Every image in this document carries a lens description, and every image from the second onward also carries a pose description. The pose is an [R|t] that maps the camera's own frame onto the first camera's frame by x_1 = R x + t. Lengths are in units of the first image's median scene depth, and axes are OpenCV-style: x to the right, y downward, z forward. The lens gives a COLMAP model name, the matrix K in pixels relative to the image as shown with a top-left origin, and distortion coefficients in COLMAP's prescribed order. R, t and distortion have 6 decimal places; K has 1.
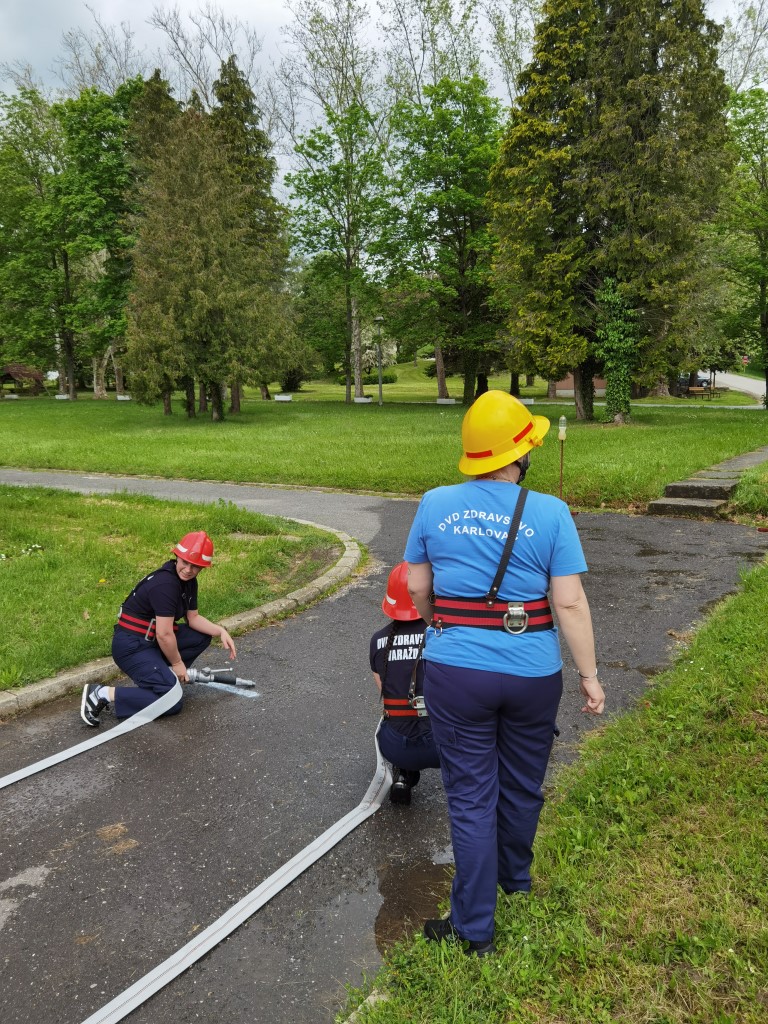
lens RADIAL K [[789.0, 0, 383.7], [0, 789.0, 541.7], [0, 0, 1]] dist [-0.000081, 0.003619]
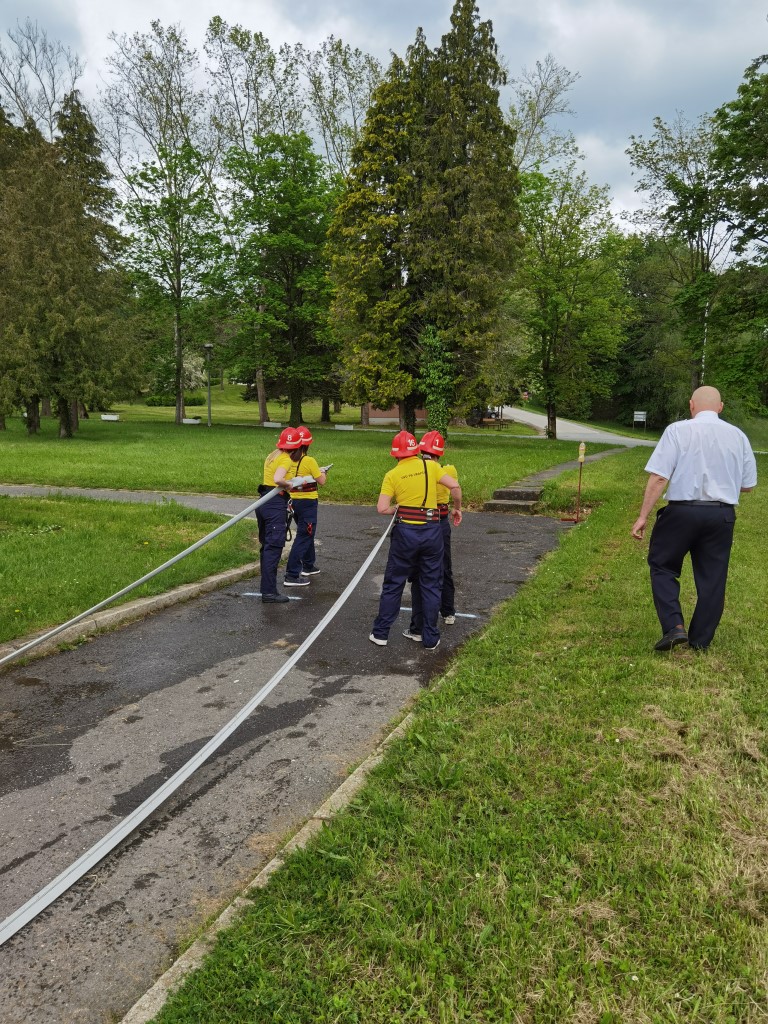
lens RADIAL K [[789.0, 0, 383.7], [0, 789.0, 541.7], [0, 0, 1]] dist [-0.000081, 0.003619]
pose [[0.969013, -0.009288, 0.246836, -0.071682], [0.016941, 0.999439, -0.028897, 0.023220], [-0.246429, 0.032183, 0.968626, -0.115314]]
